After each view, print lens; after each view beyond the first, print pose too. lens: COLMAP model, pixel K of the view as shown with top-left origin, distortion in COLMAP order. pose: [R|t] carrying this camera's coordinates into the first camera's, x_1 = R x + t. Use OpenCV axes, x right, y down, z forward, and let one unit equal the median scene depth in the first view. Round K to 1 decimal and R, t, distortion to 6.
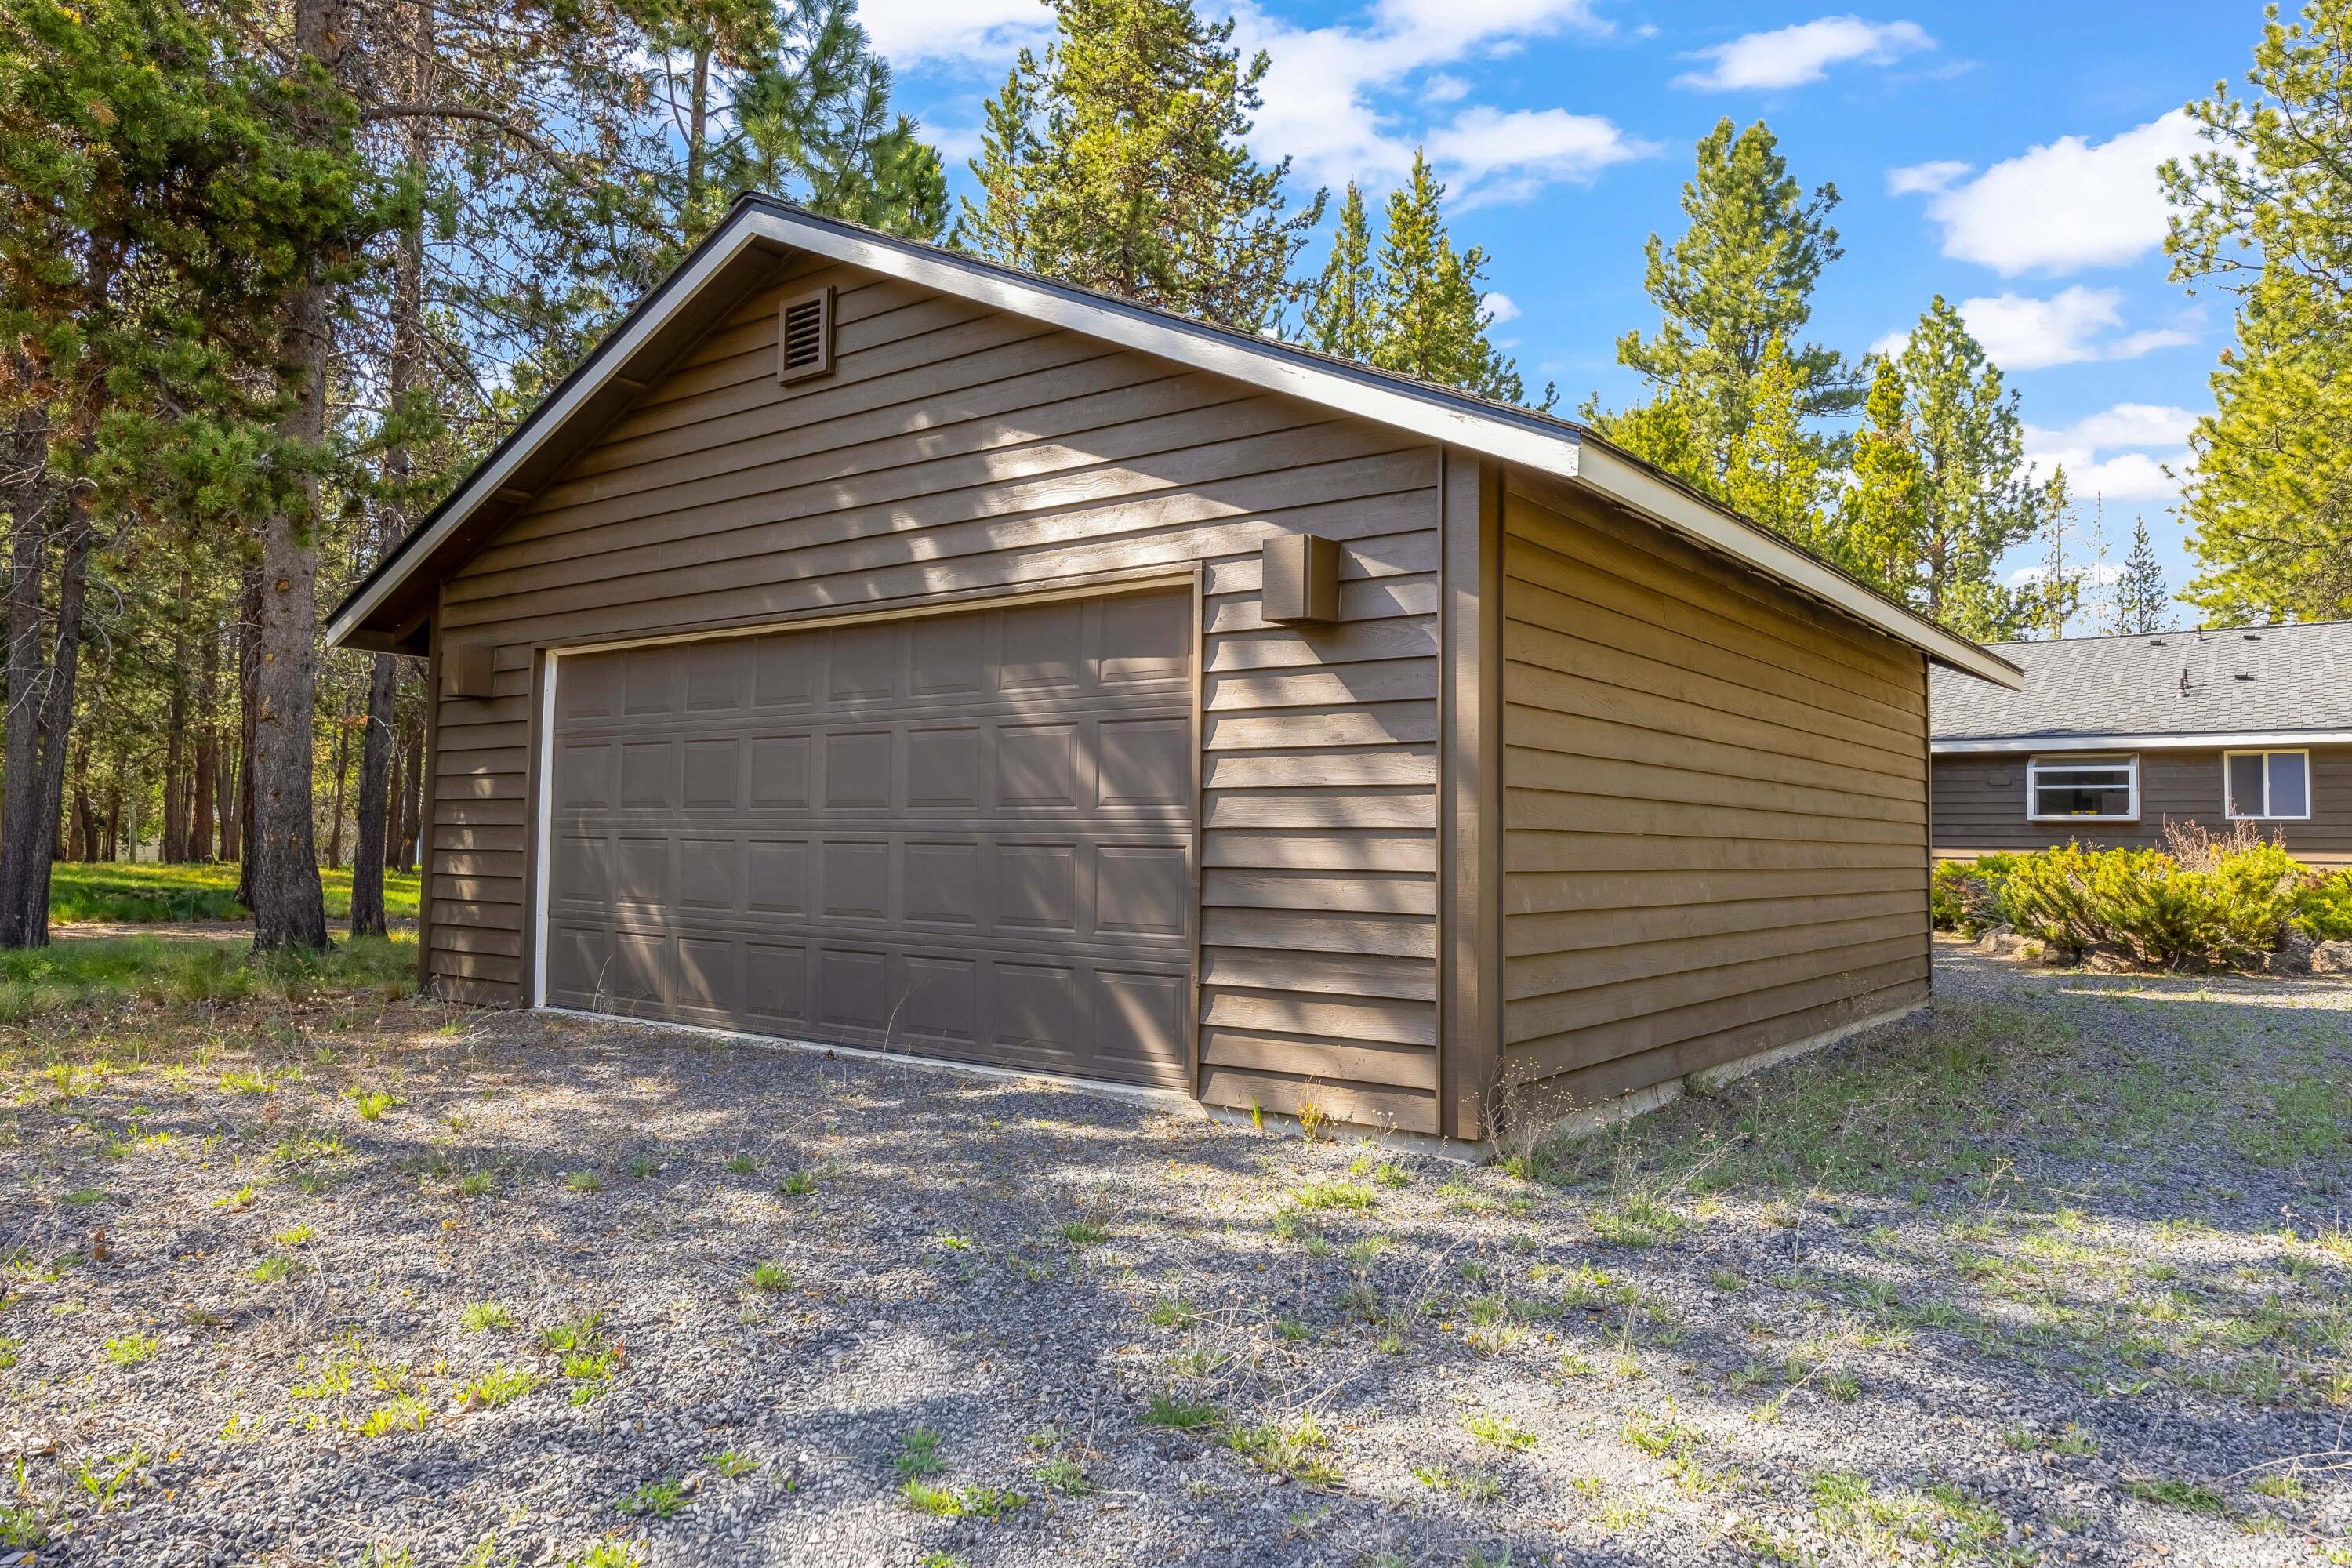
lens RADIAL K [[1549.3, 0, 1157.6], [0, 1549.3, 780.4], [0, 0, 1]] dist [0.000499, -0.006316]
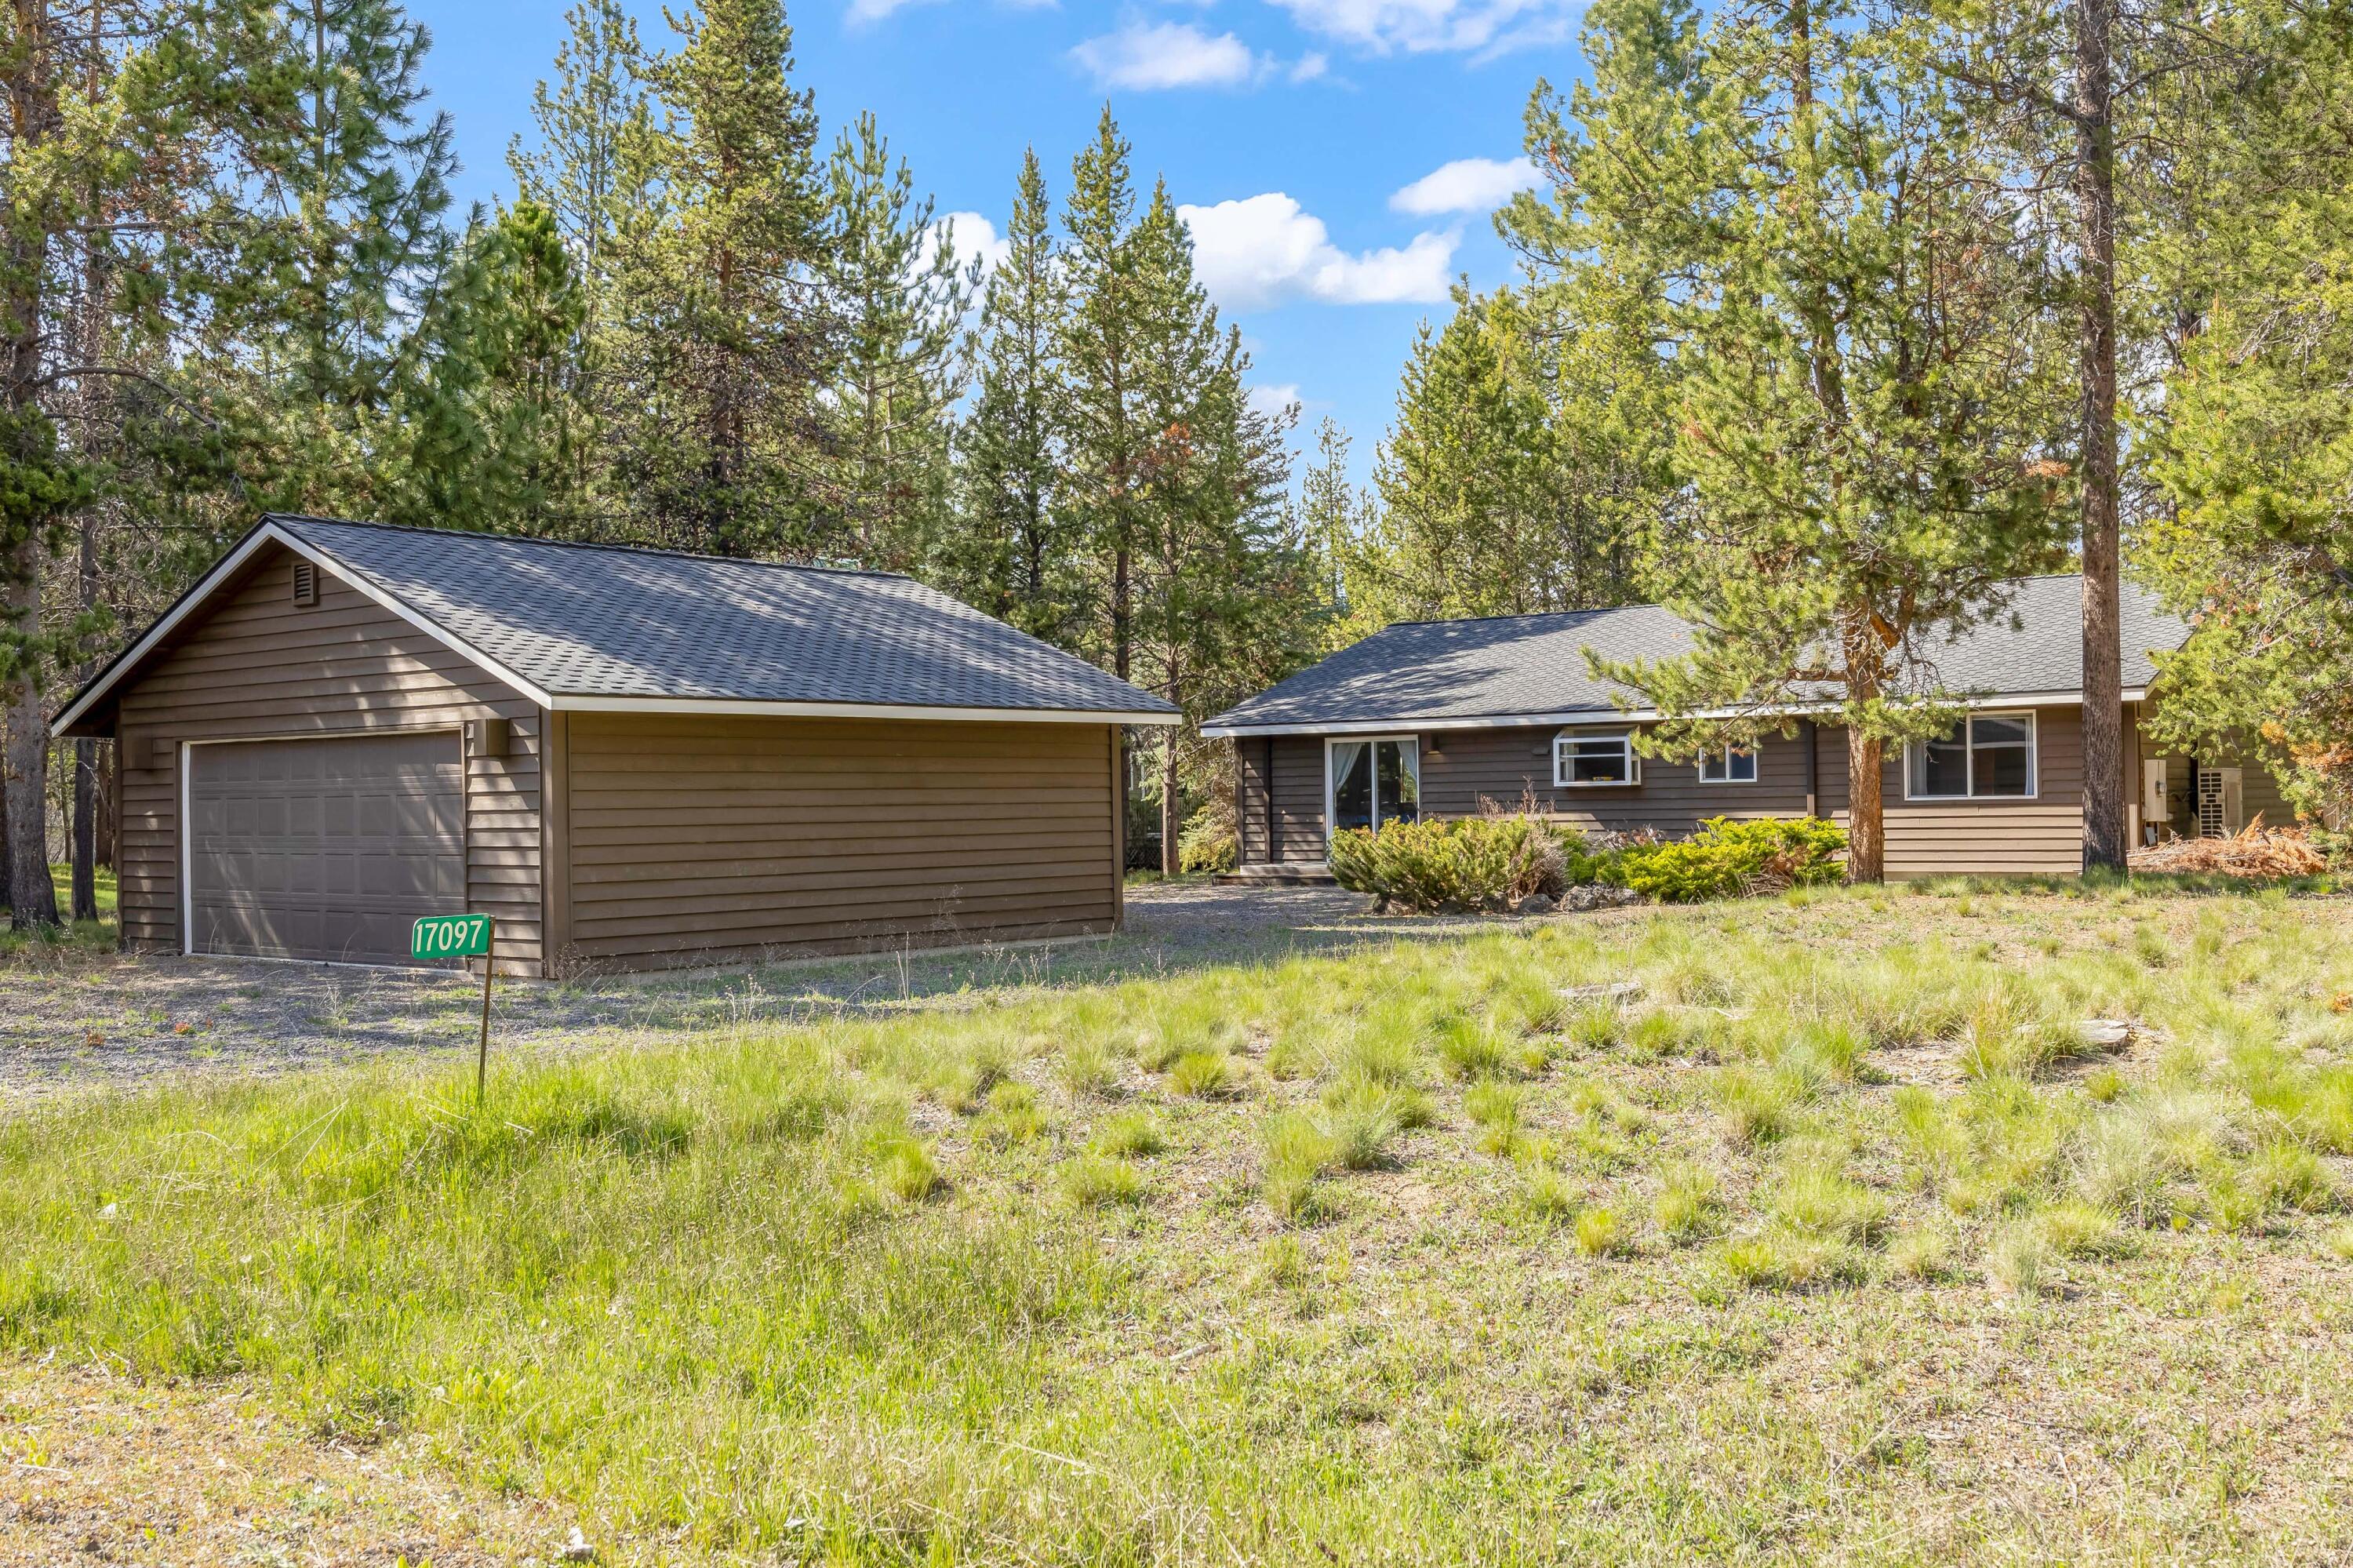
lens RADIAL K [[2273.3, 0, 1191.2], [0, 2273.3, 802.7], [0, 0, 1]] dist [-0.011625, 0.000000]
pose [[0.999558, -0.027769, -0.010641, 0.657160], [0.028213, 0.998630, 0.044081, -0.087168], [0.009402, -0.044362, 0.998971, -1.318873]]
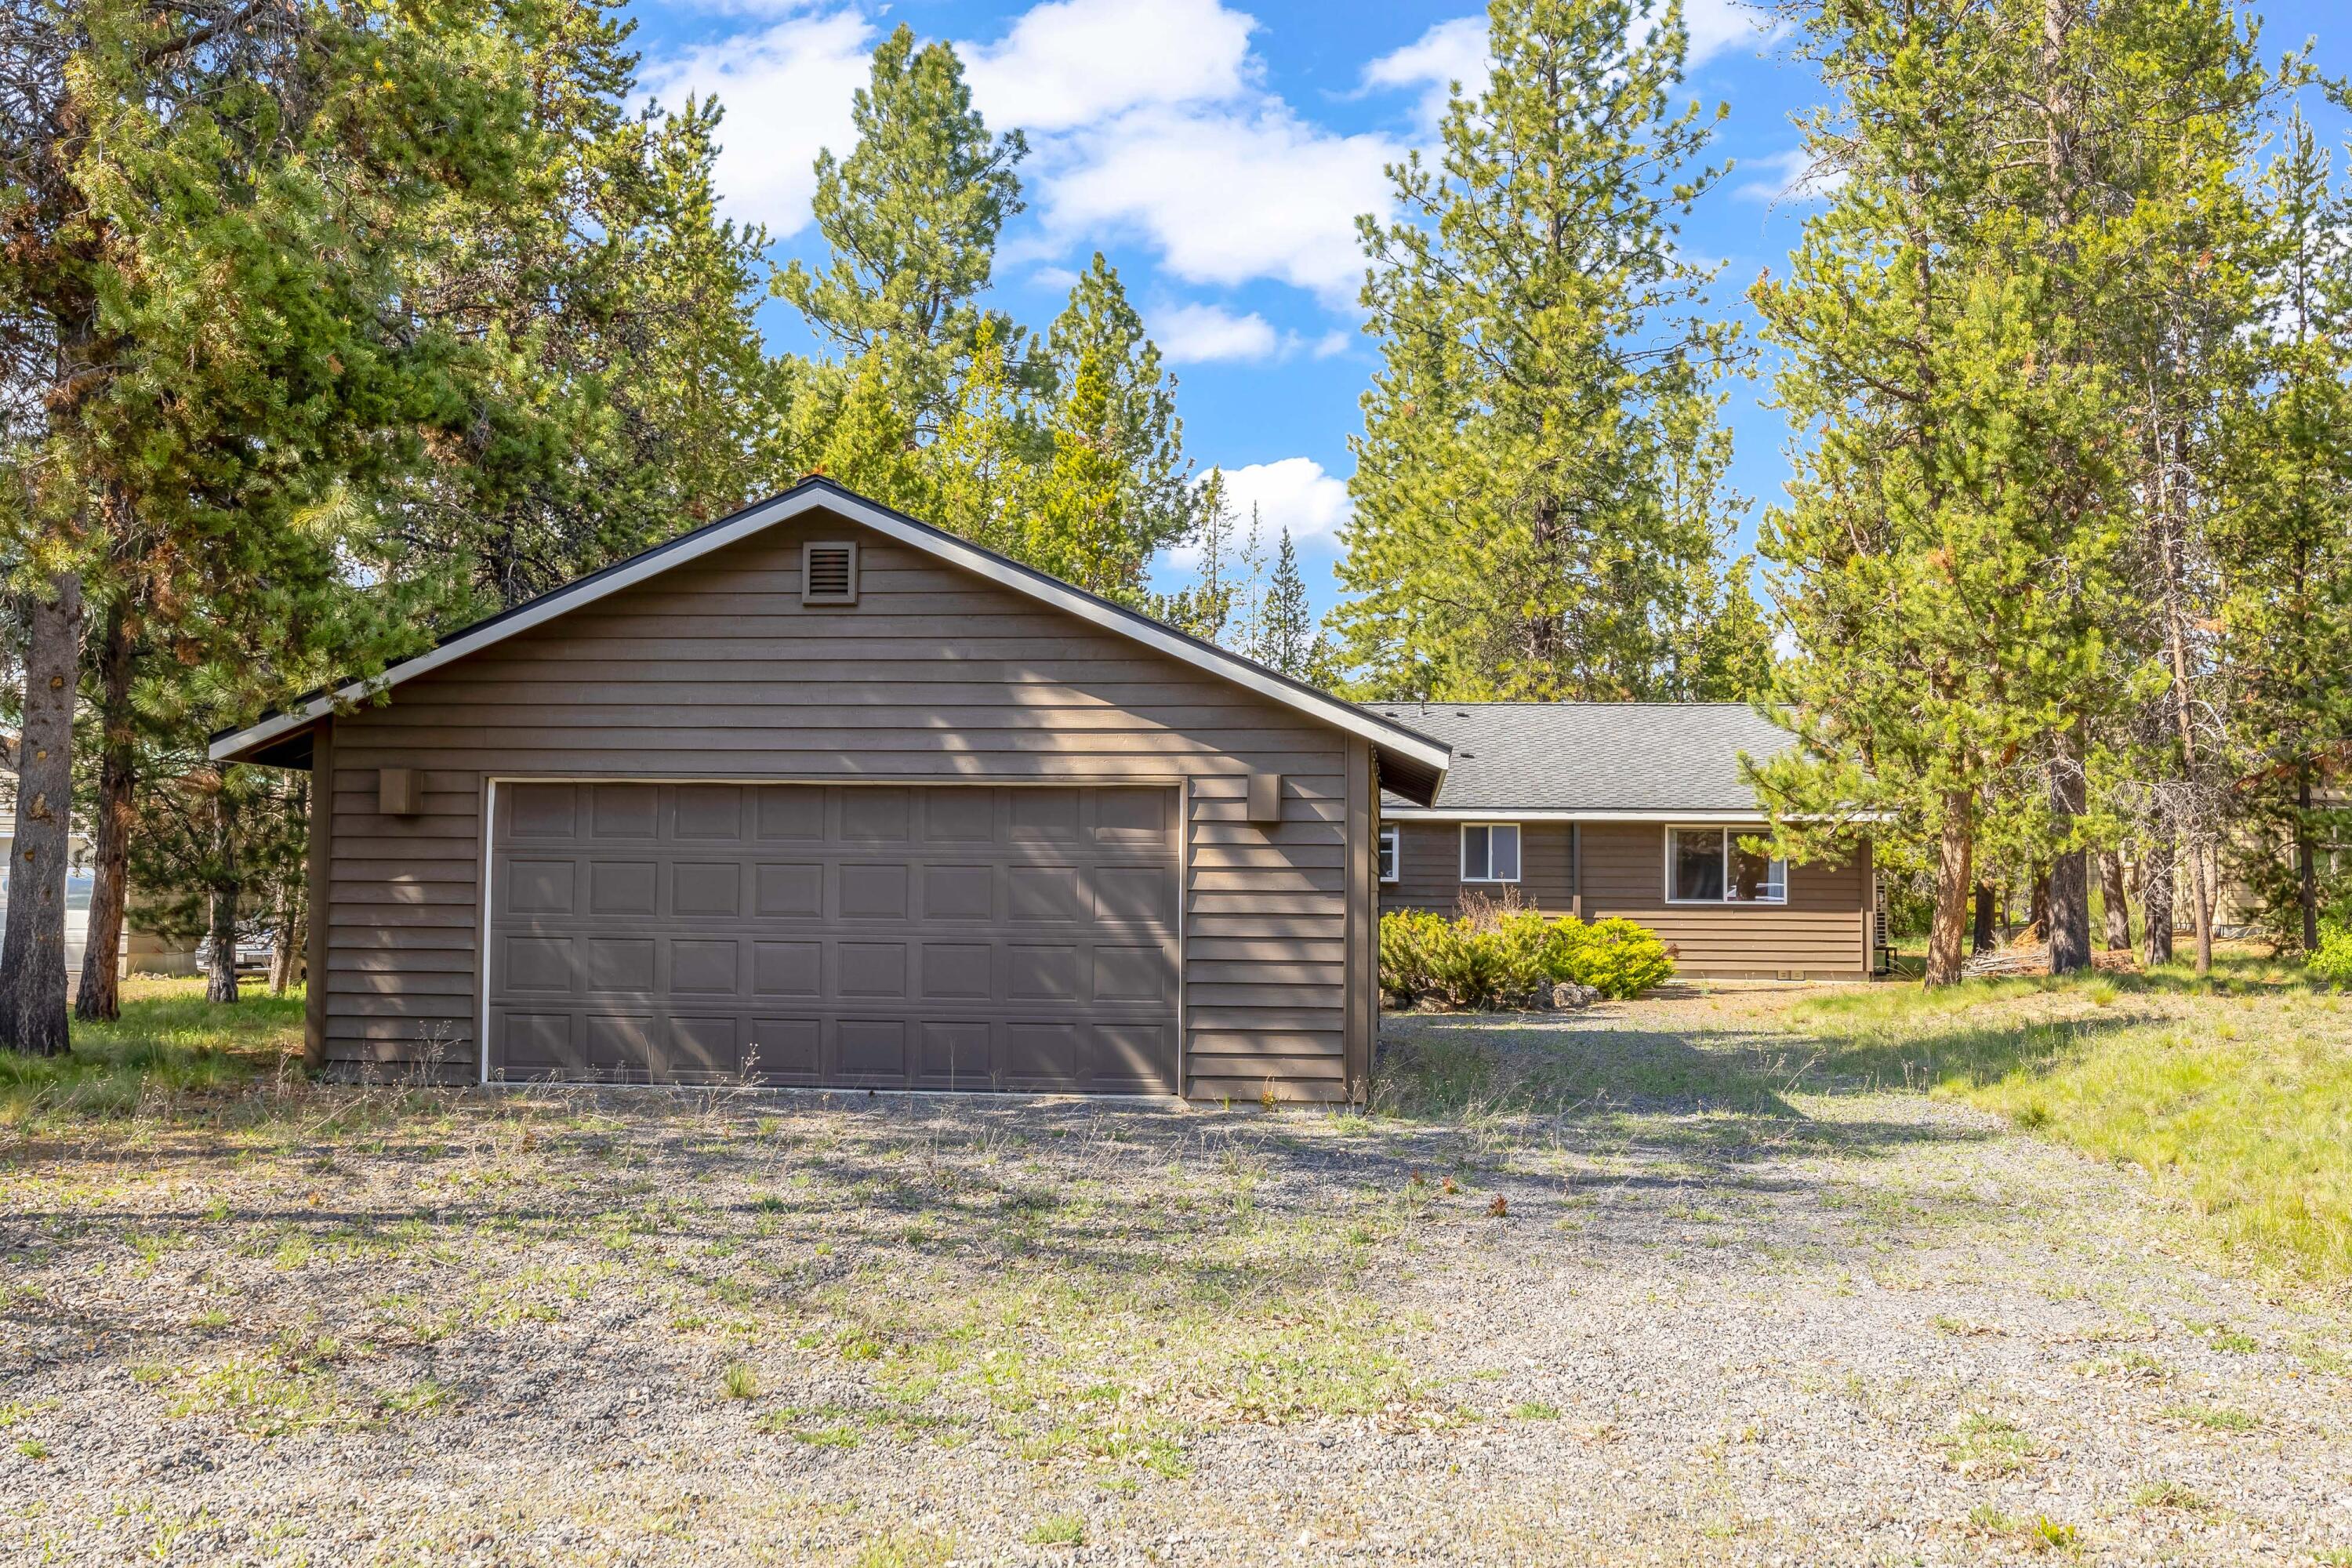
lens RADIAL K [[2272.2, 0, 1194.1], [0, 2272.2, 781.6], [0, 0, 1]] dist [-0.011625, 0.000000]
pose [[0.843183, 0.020154, 0.537250, -0.795720], [-0.021766, 0.999757, -0.003343, -0.079290], [-0.537187, -0.008876, 0.843417, -0.665371]]
